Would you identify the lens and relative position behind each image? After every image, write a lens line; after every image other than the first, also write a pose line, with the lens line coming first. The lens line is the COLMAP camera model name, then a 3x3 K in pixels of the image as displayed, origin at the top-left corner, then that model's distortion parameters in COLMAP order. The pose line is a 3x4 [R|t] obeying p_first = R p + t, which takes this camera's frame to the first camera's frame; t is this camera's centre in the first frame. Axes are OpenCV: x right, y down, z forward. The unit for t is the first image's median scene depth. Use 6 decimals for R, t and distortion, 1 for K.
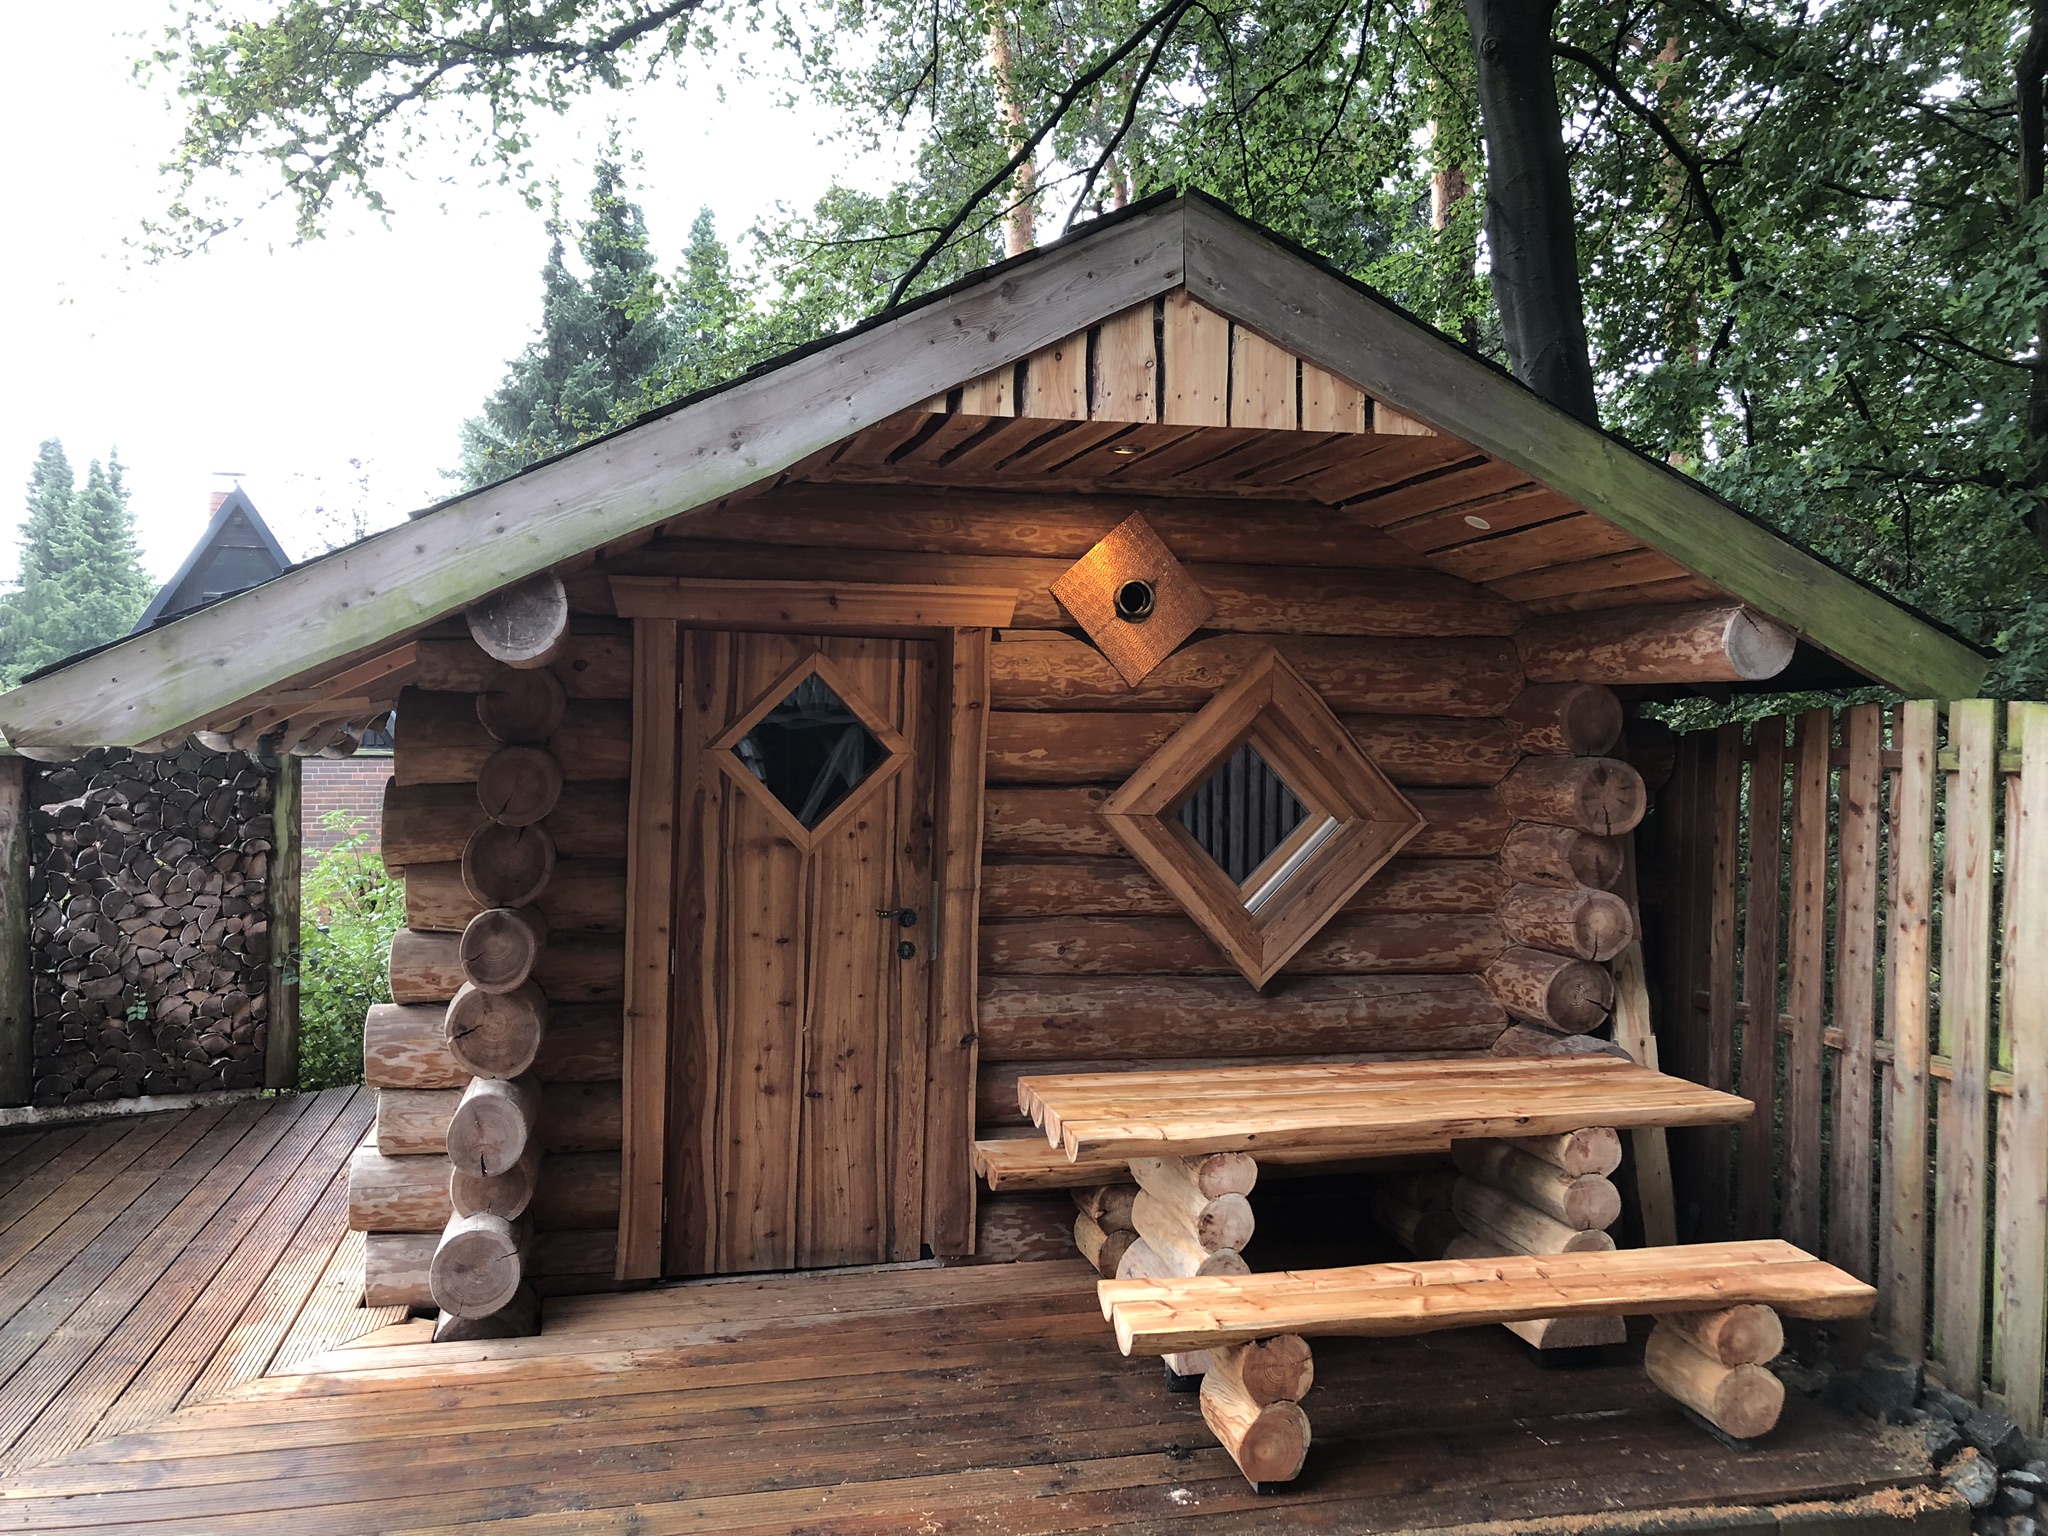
lens RADIAL K [[1665.9, 0, 1026.1], [0, 1665.9, 715.1], [0, 0, 1]] dist [0.001678, -0.001862]
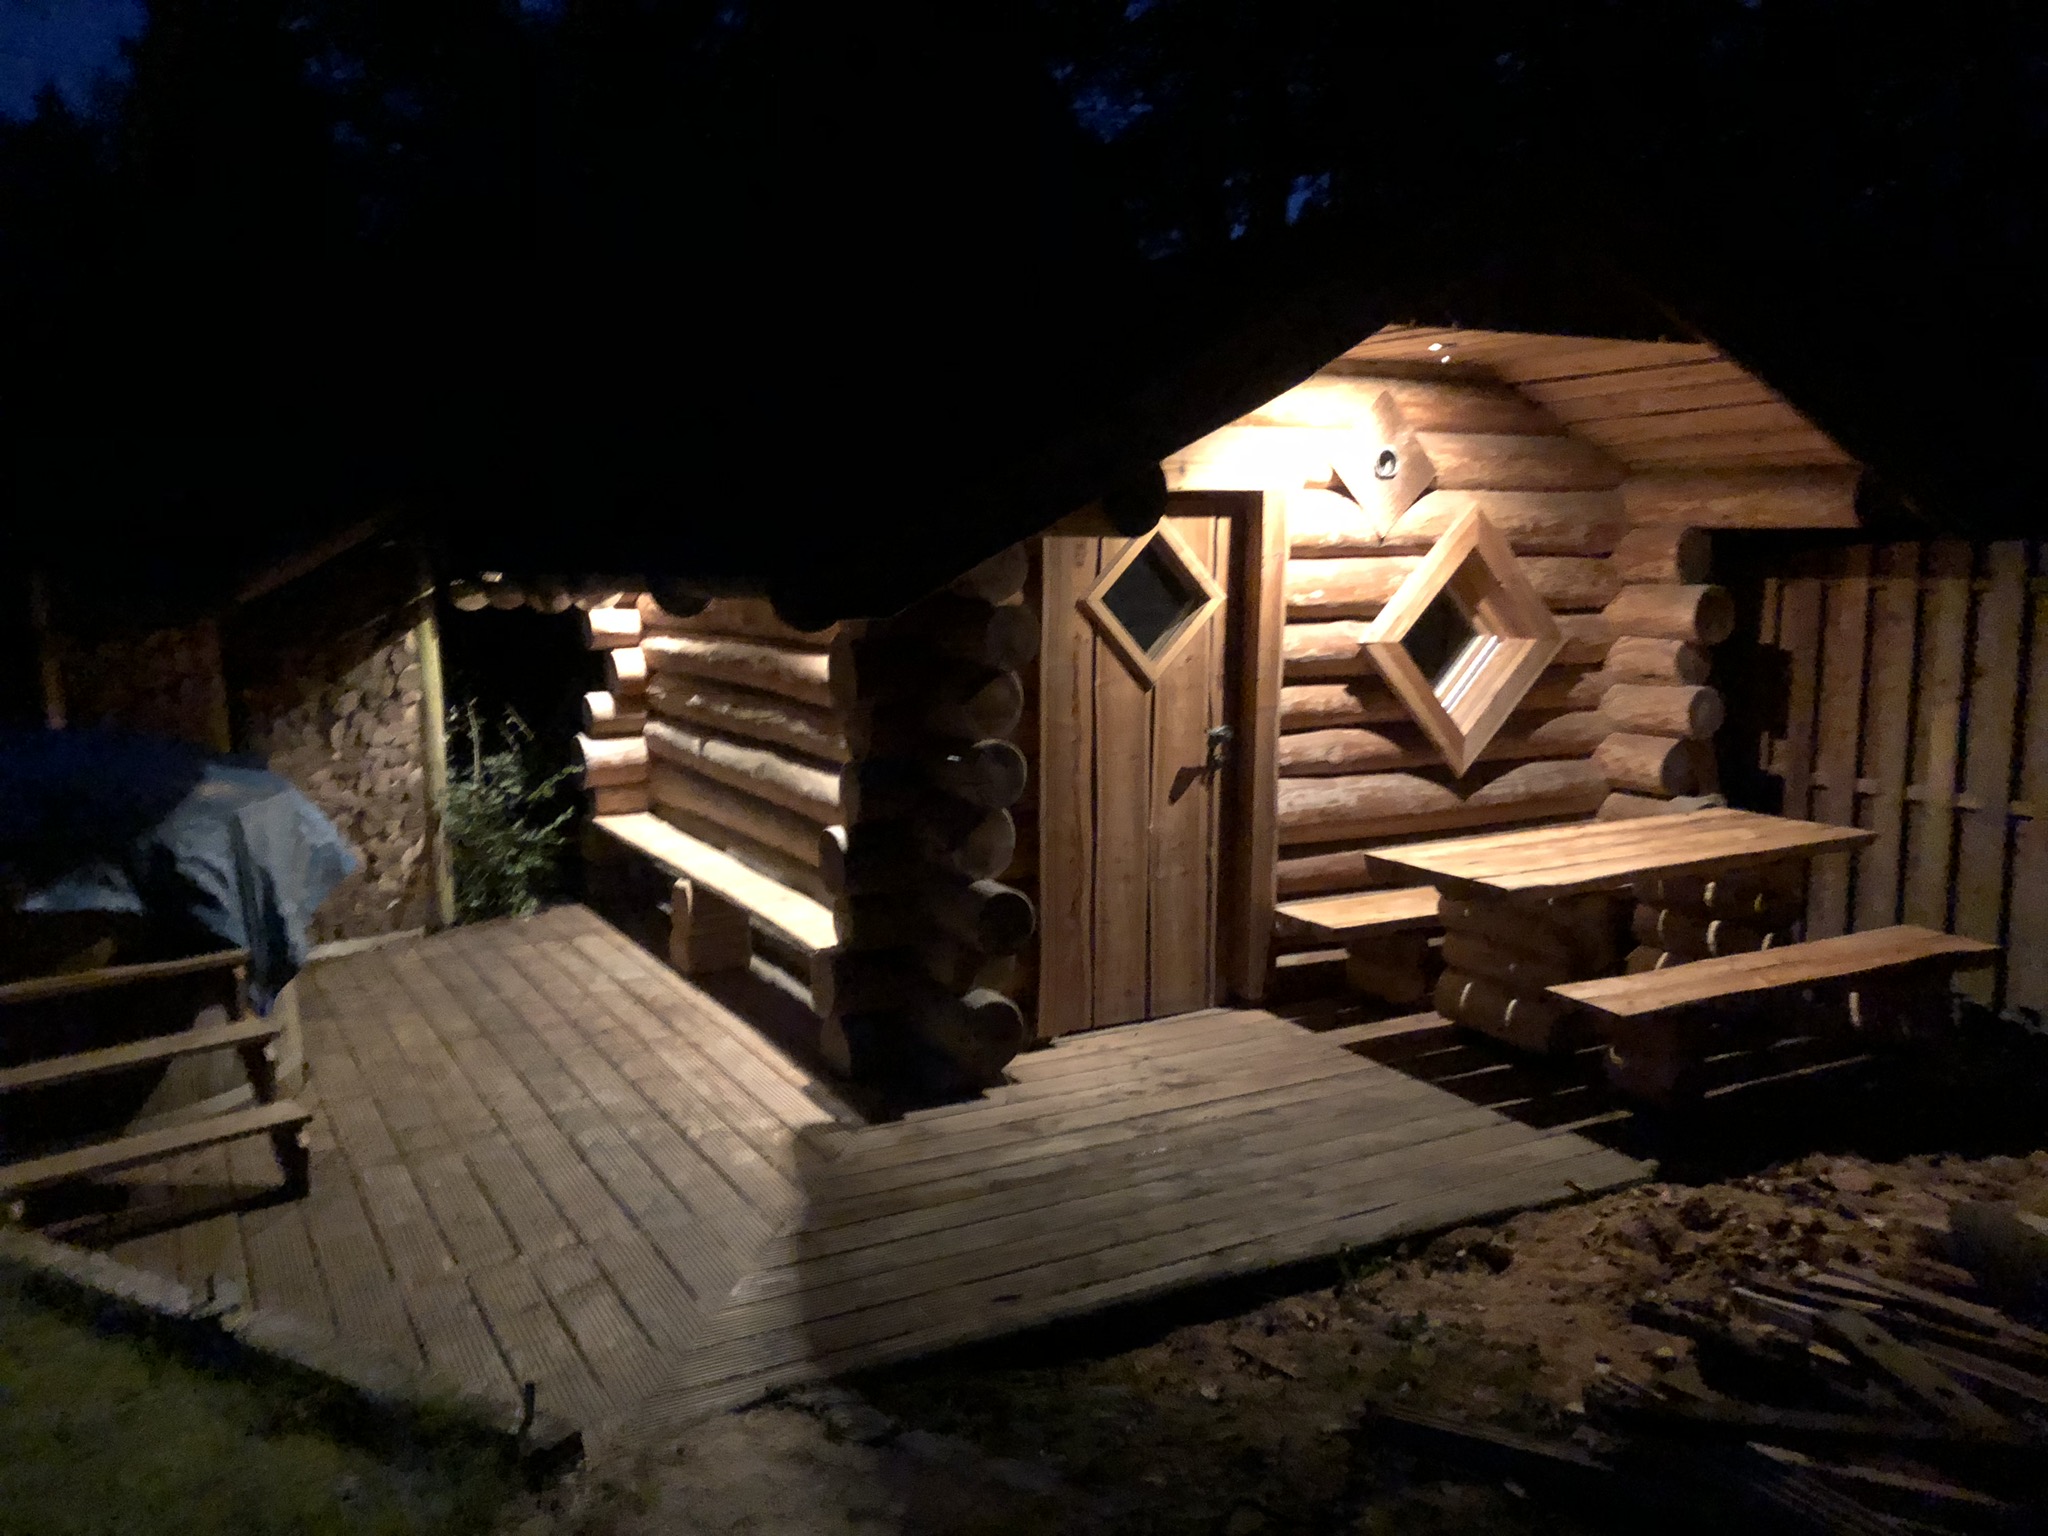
lens RADIAL K [[1672.1, 0, 1024.0], [0, 1672.1, 768.0], [0, 0, 1]] dist [0.006982, 0.001828]
pose [[0.963625, -0.055303, 0.261472, -0.530323], [0.015473, 0.988259, 0.152000, -0.041011], [-0.266809, -0.142426, 0.953167, -0.128938]]
